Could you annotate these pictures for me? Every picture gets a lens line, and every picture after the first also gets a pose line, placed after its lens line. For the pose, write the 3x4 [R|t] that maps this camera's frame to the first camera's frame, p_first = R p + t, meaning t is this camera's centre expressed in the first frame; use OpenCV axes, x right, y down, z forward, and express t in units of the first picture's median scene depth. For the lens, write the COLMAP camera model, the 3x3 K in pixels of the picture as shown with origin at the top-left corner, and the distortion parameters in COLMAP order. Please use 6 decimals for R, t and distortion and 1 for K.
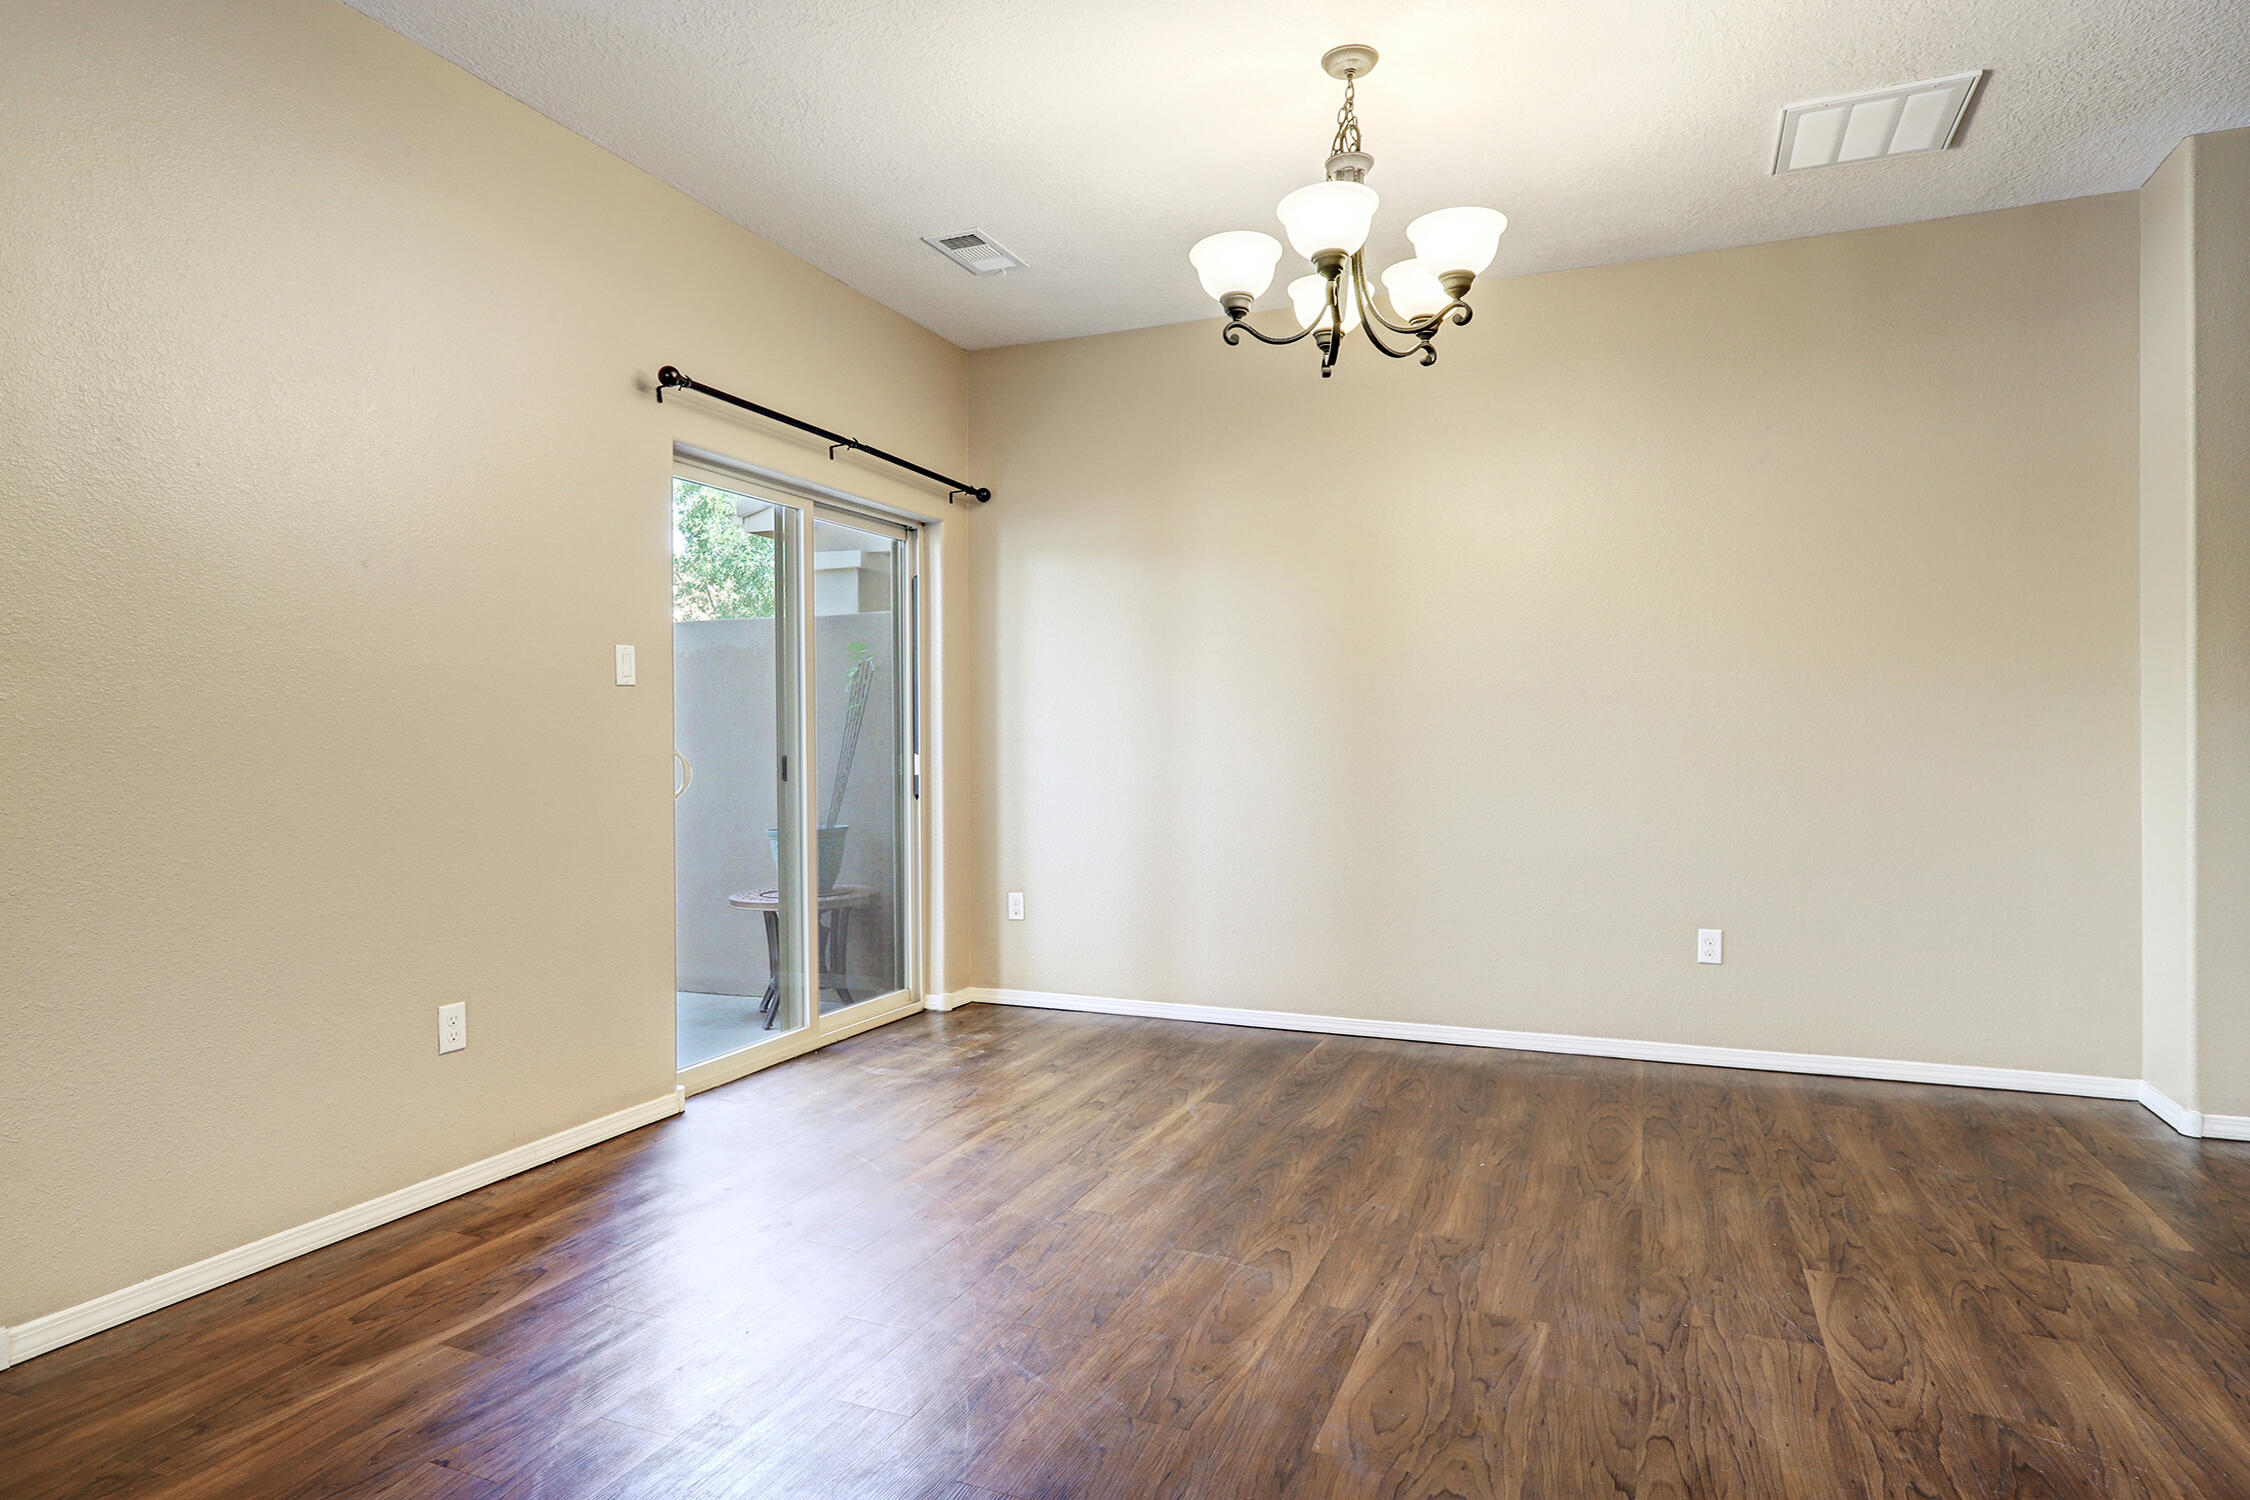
lens RADIAL K [[1233.7, 0, 1102.0], [0, 1233.7, 752.8], [0, 0, 1]] dist [-0.017608, -0.000224]
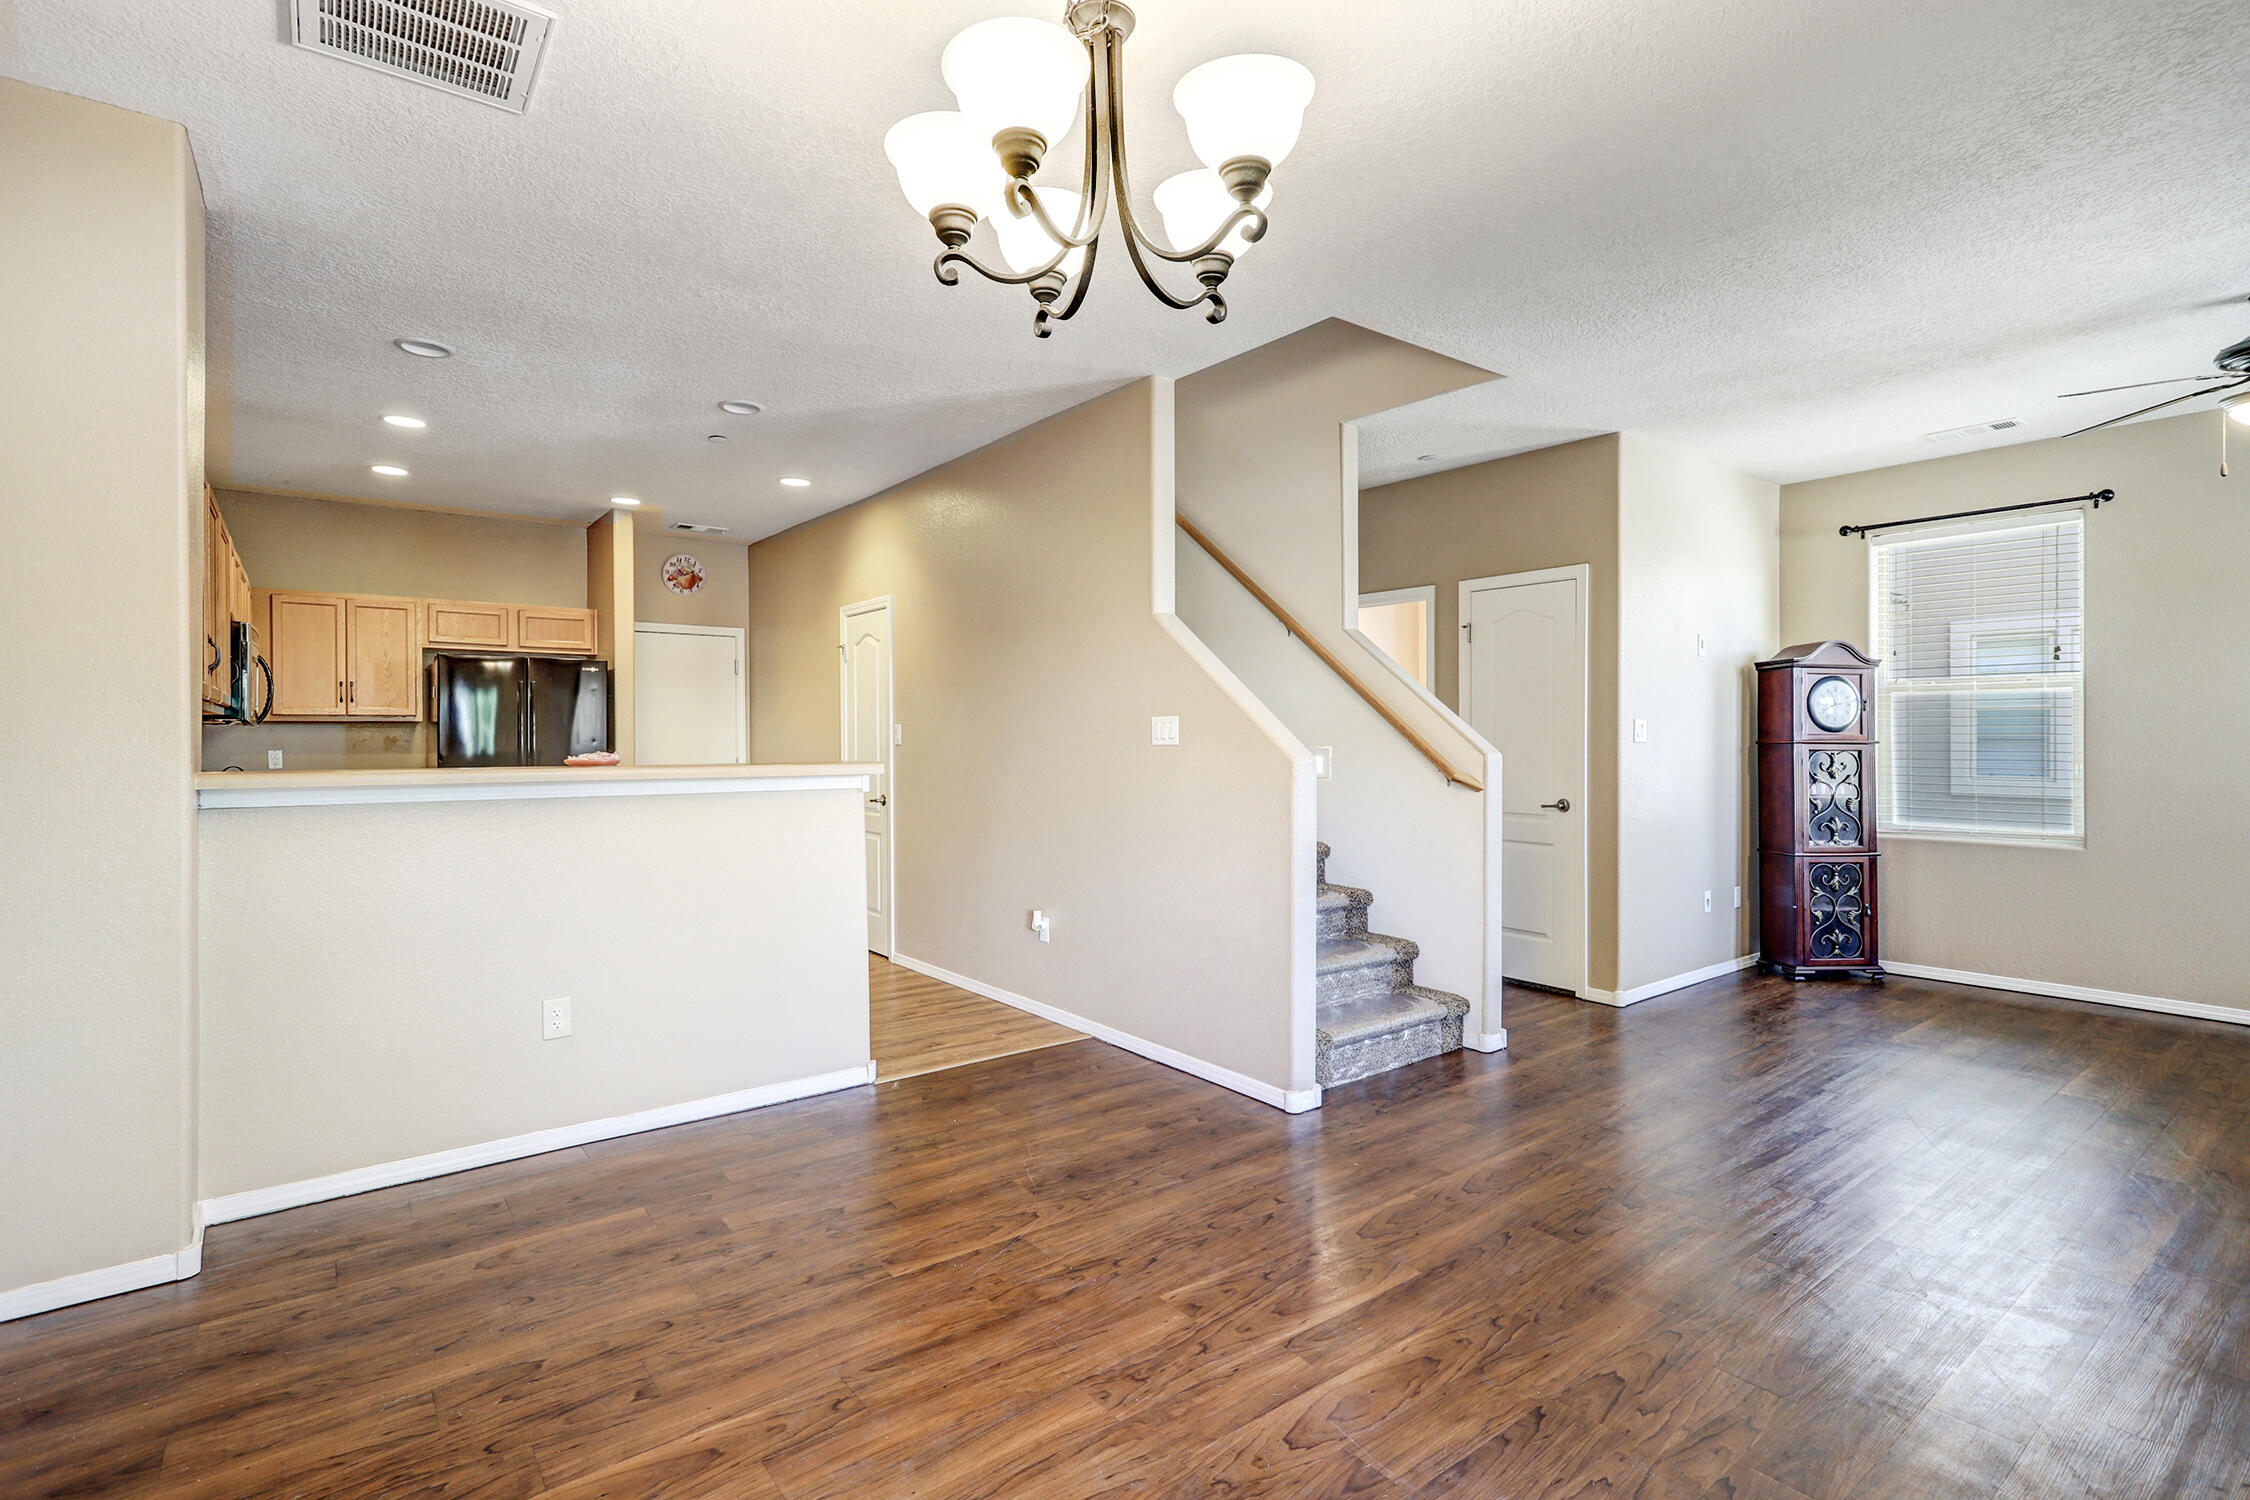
lens RADIAL K [[1074.8, 0, 1161.1], [0, 1074.8, 731.3], [0, 0, 1]] dist [0.020897, 0.000294]
pose [[-0.888075, 0.004321, 0.459678, -0.123610], [0.006985, 0.999967, 0.004096, -0.096488], [-0.459645, 0.006848, -0.888076, 1.688038]]
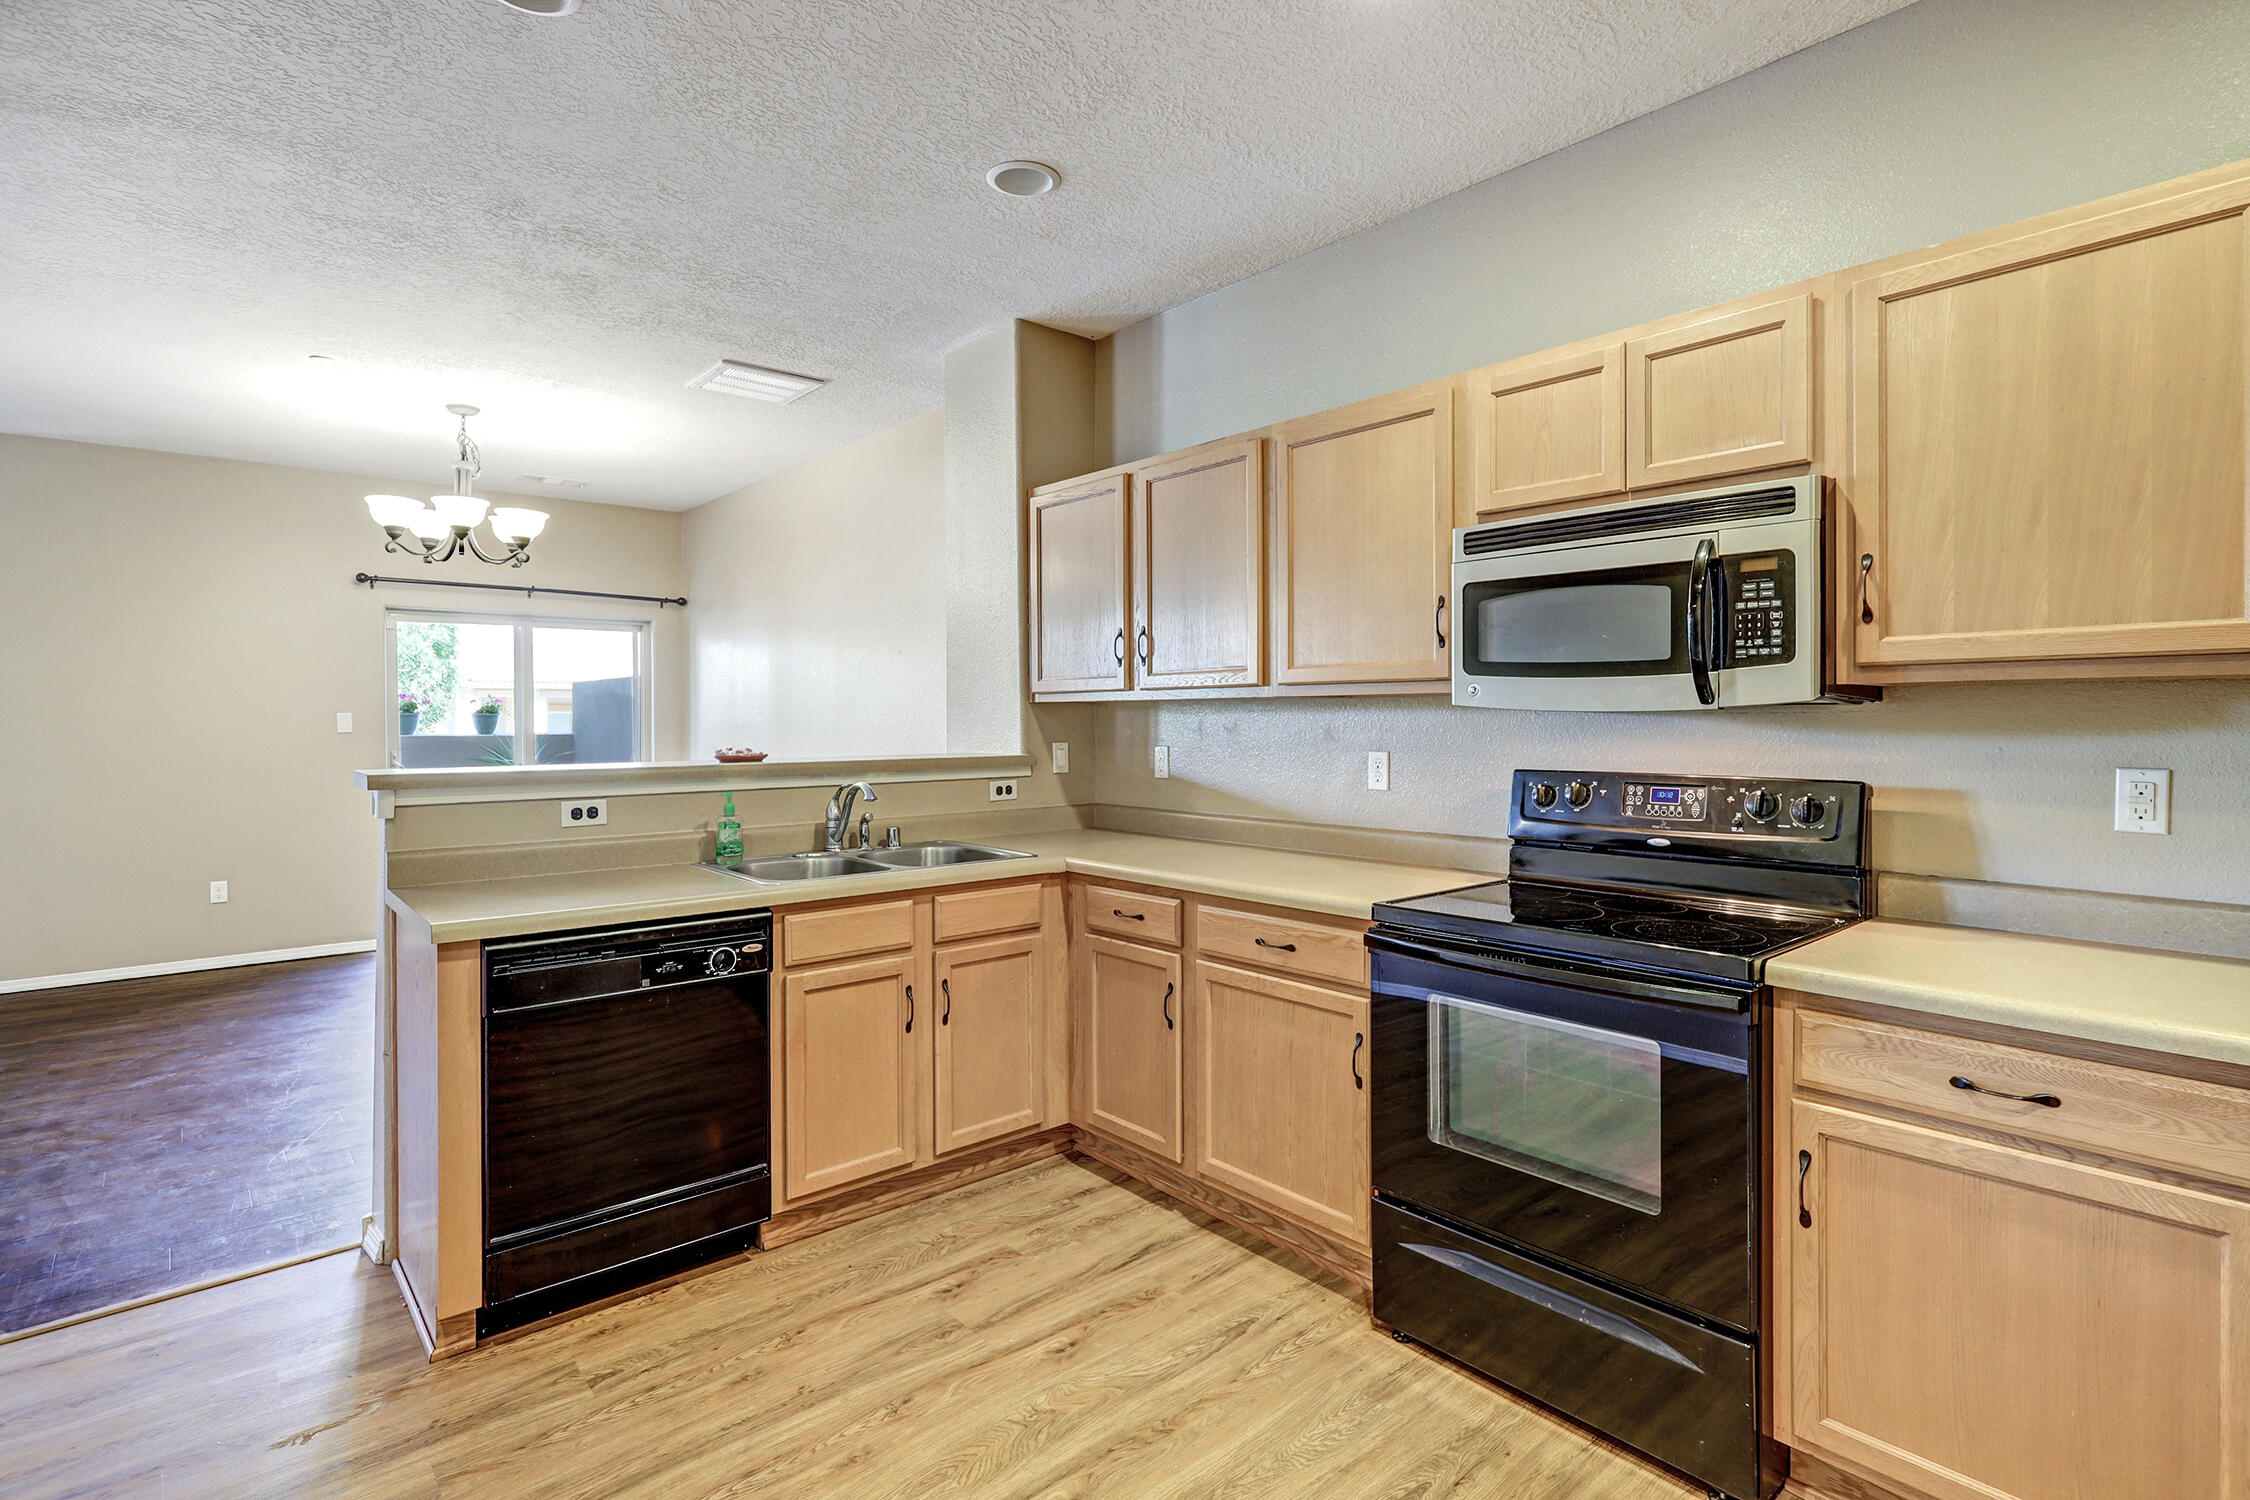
lens RADIAL K [[1084.5, 0, 1146.7], [0, 1084.5, 723.4], [0, 0, 1]] dist [-0.000470, 0.001345]
pose [[0.912096, 0.002199, -0.409971, 1.993559], [-0.004962, 0.999972, -0.005674, -0.088367], [0.409947, 0.007209, 0.912081, -0.082858]]
